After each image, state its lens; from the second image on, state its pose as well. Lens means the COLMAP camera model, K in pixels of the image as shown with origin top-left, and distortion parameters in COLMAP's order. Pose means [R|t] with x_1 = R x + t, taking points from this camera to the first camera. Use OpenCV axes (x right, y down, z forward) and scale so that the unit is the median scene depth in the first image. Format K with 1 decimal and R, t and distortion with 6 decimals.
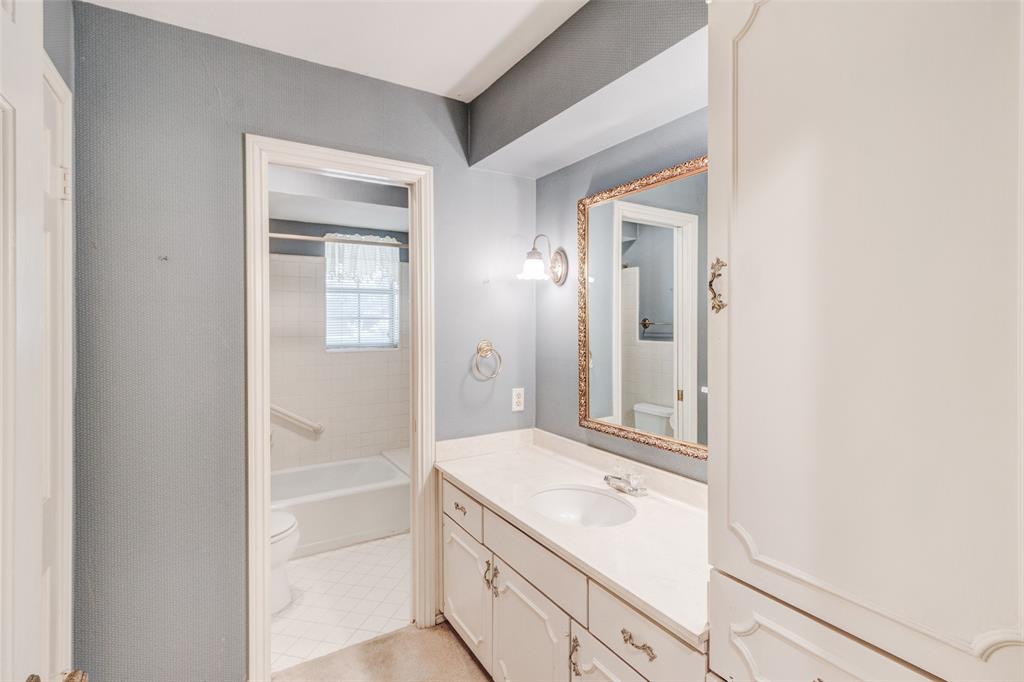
lens RADIAL K [[476.4, 0, 517.2], [0, 476.4, 324.9], [0, 0, 1]] dist [0.001651, 0.000199]
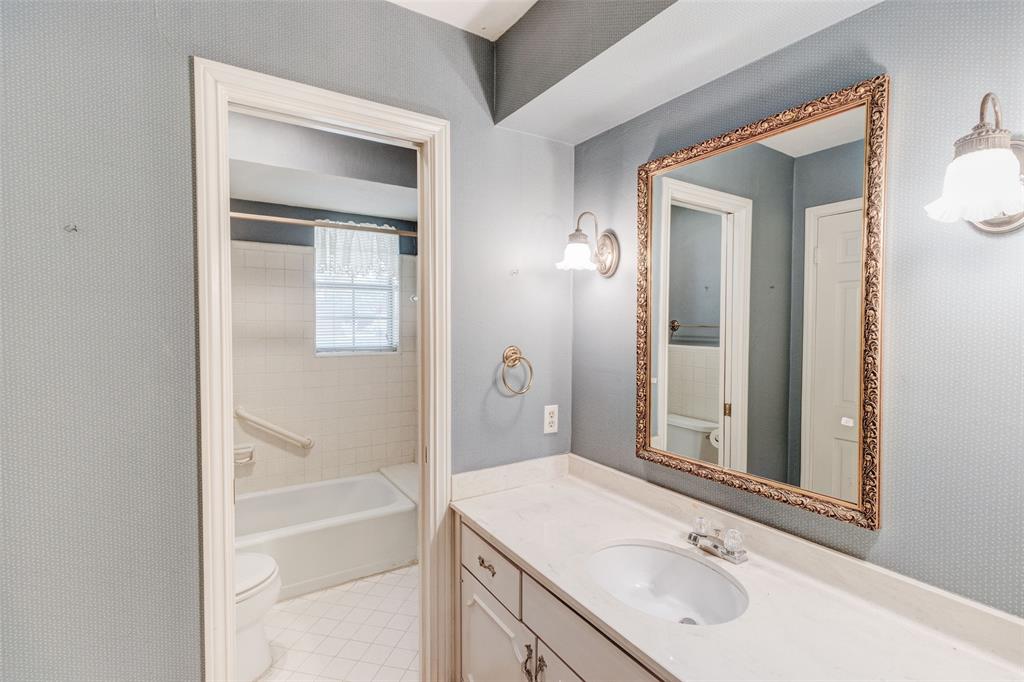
lens RADIAL K [[470.1, 0, 514.4], [0, 470.1, 337.1], [0, 0, 1]] dist [0.001811, 0.000347]
pose [[0.999938, 0.006072, 0.009351, -0.072685], [-0.006296, 0.999689, 0.024139, -0.001754], [-0.009201, -0.024196, 0.999665, 0.216806]]
